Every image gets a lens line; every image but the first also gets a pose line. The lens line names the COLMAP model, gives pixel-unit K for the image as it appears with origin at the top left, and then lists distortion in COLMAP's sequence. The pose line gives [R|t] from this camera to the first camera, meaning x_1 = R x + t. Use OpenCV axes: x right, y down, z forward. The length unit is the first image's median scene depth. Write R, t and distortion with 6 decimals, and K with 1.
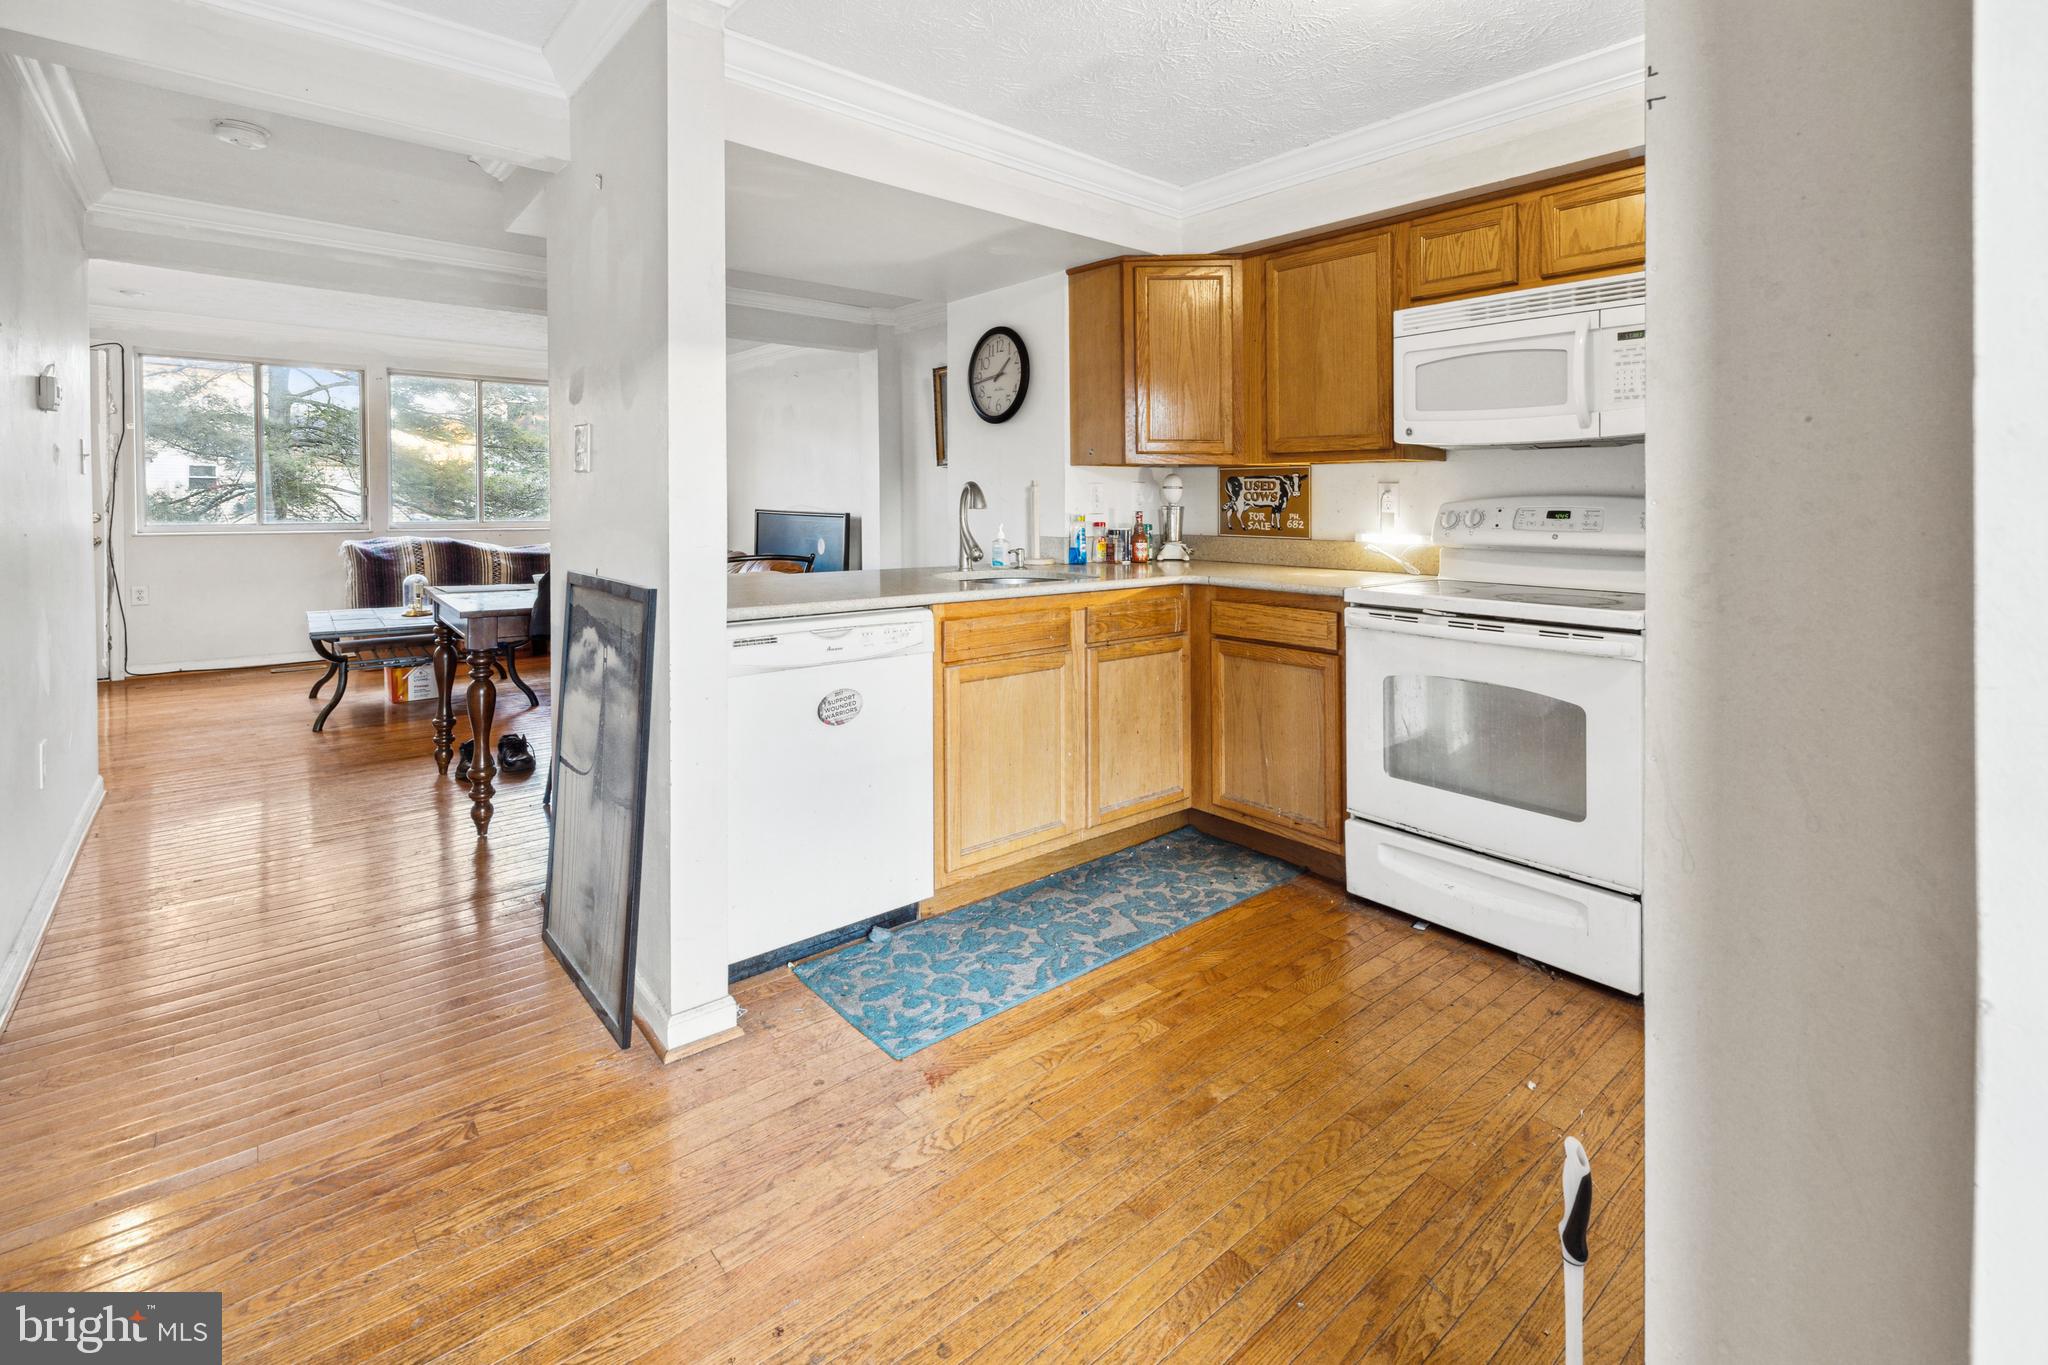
lens RADIAL K [[936.7, 0, 1010.9], [0, 936.7, 510.7], [0, 0, 1]] dist [0.002399, 0.000978]
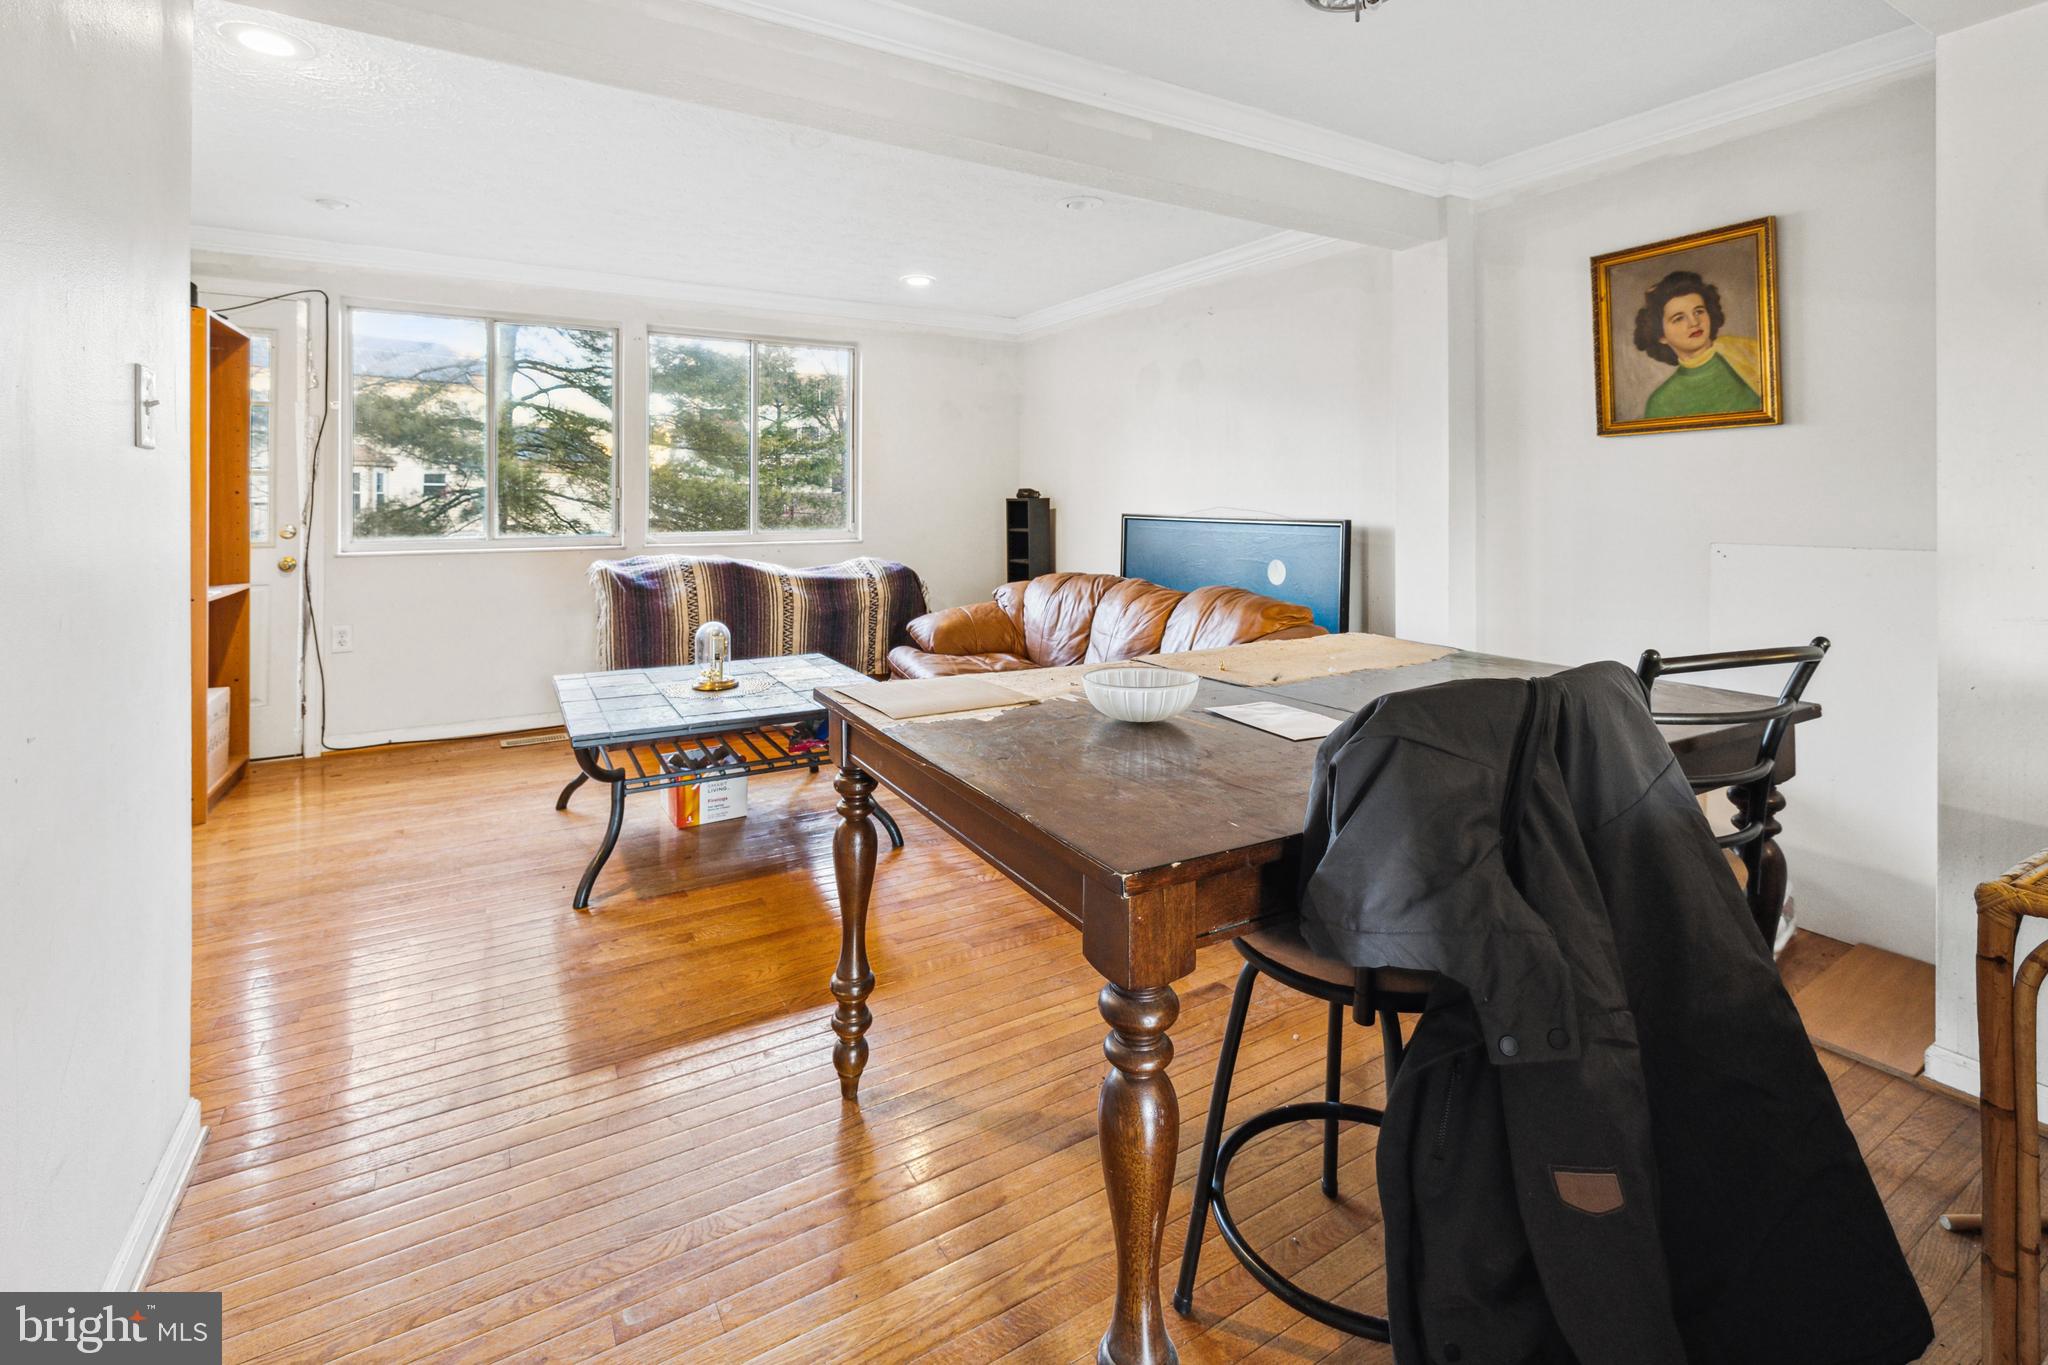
lens RADIAL K [[928.0, 0, 997.1], [0, 928.0, 482.7], [0, 0, 1]] dist [-0.000607, 0.000221]
pose [[0.985722, -0.010091, -0.168078, -0.571624], [0.004586, 0.999441, -0.033109, -0.006459], [0.168318, 0.031866, 0.985218, 0.698212]]
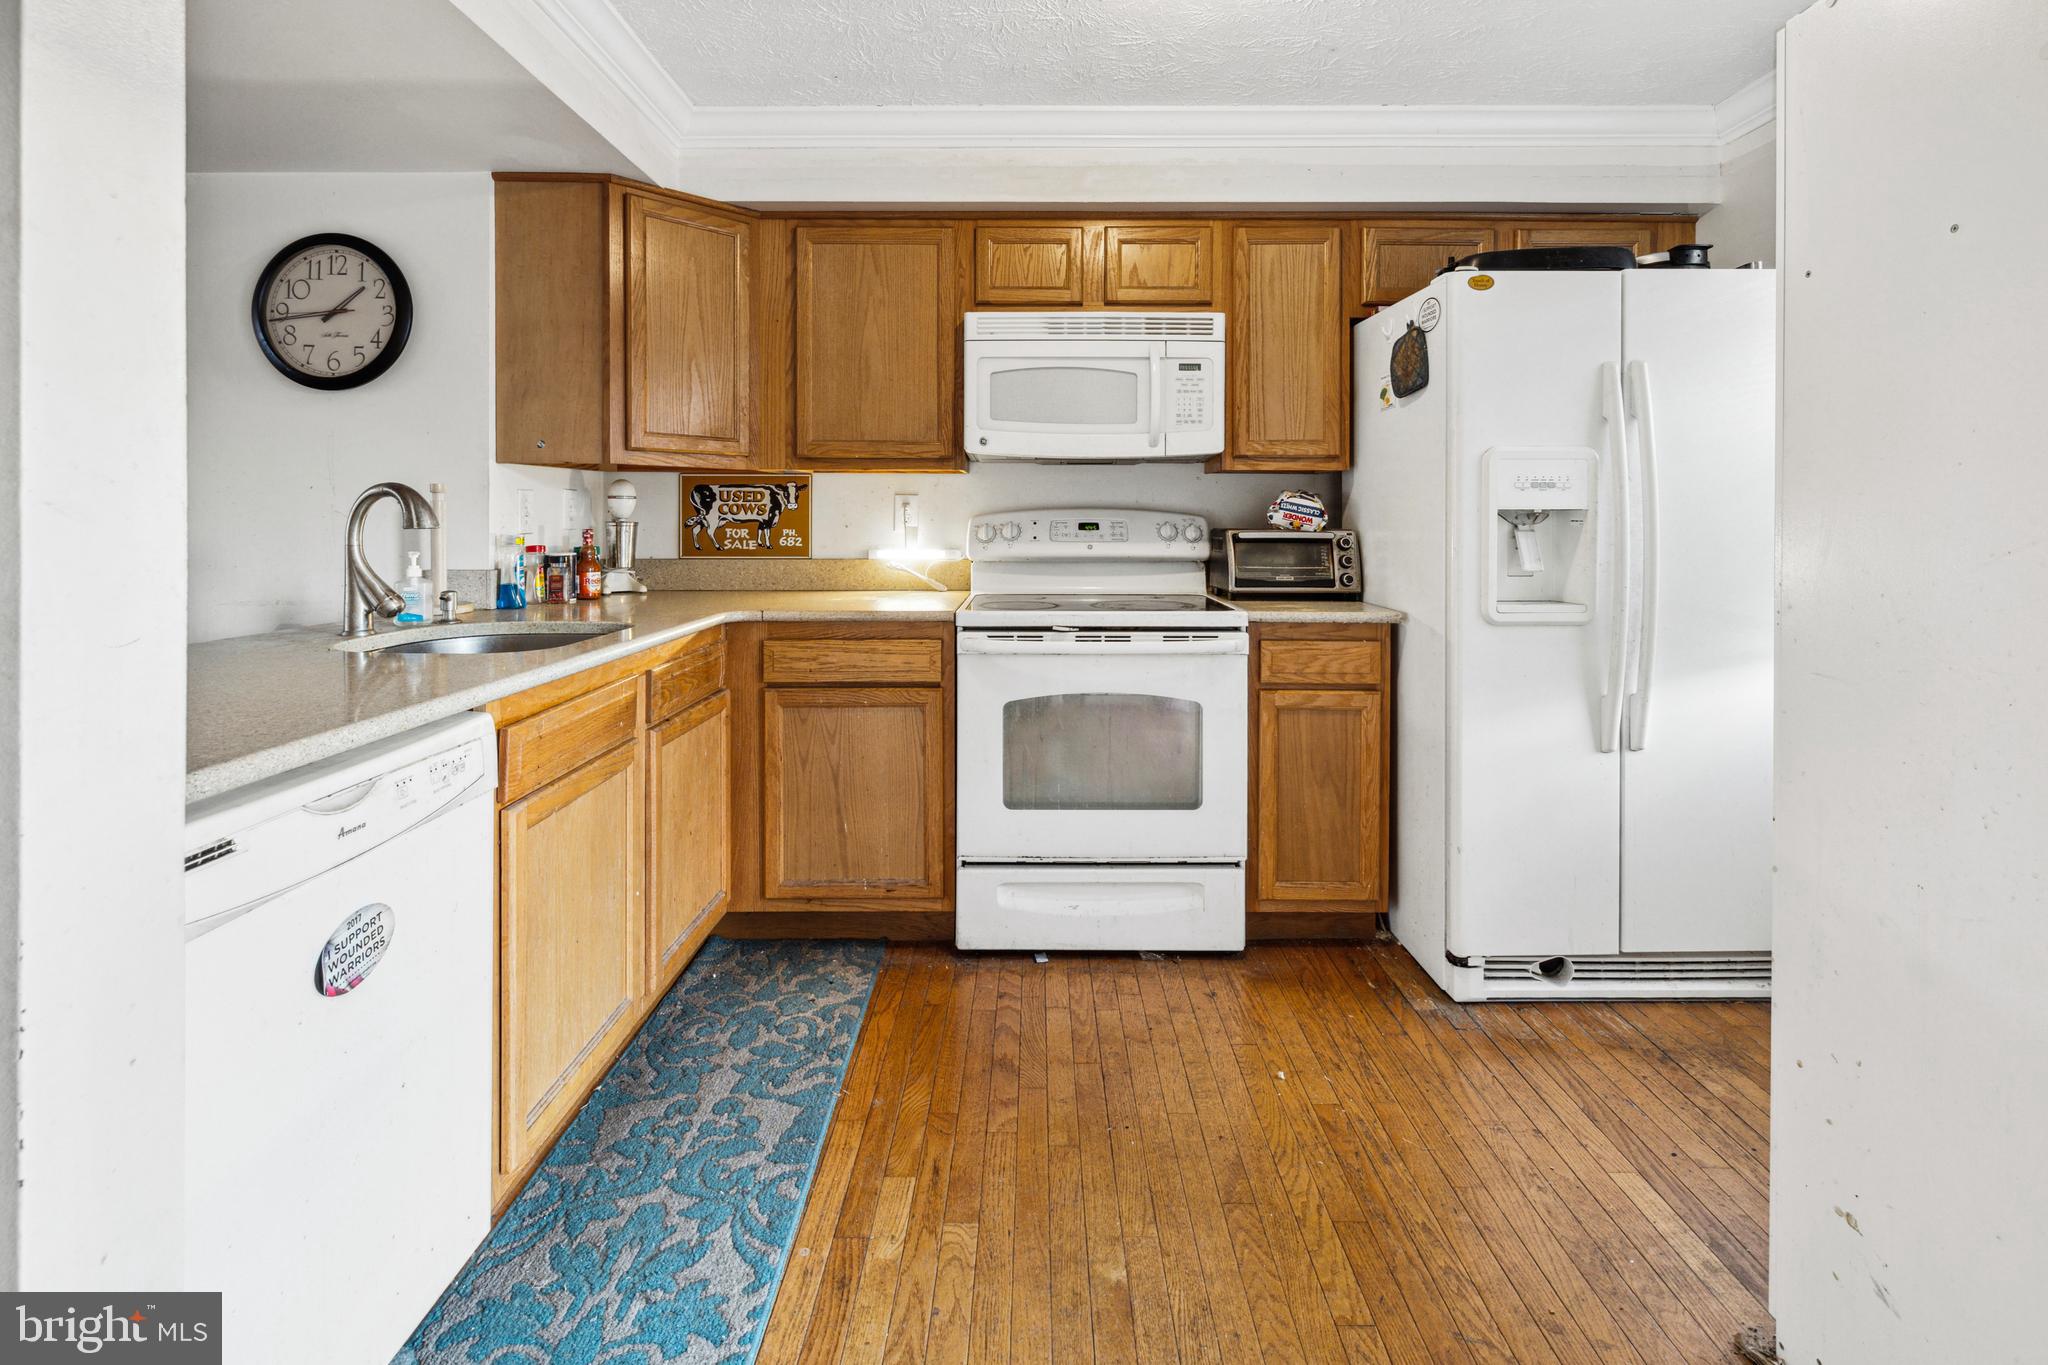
lens RADIAL K [[933.4, 0, 1032.9], [0, 933.4, 515.8], [0, 0, 1]] dist [0.001673, 0.000046]
pose [[0.636282, -0.003209, 0.771450, -0.260379], [0.010746, 0.999931, -0.004704, -0.003380], [-0.771382, 0.011283, 0.636272, 0.341402]]
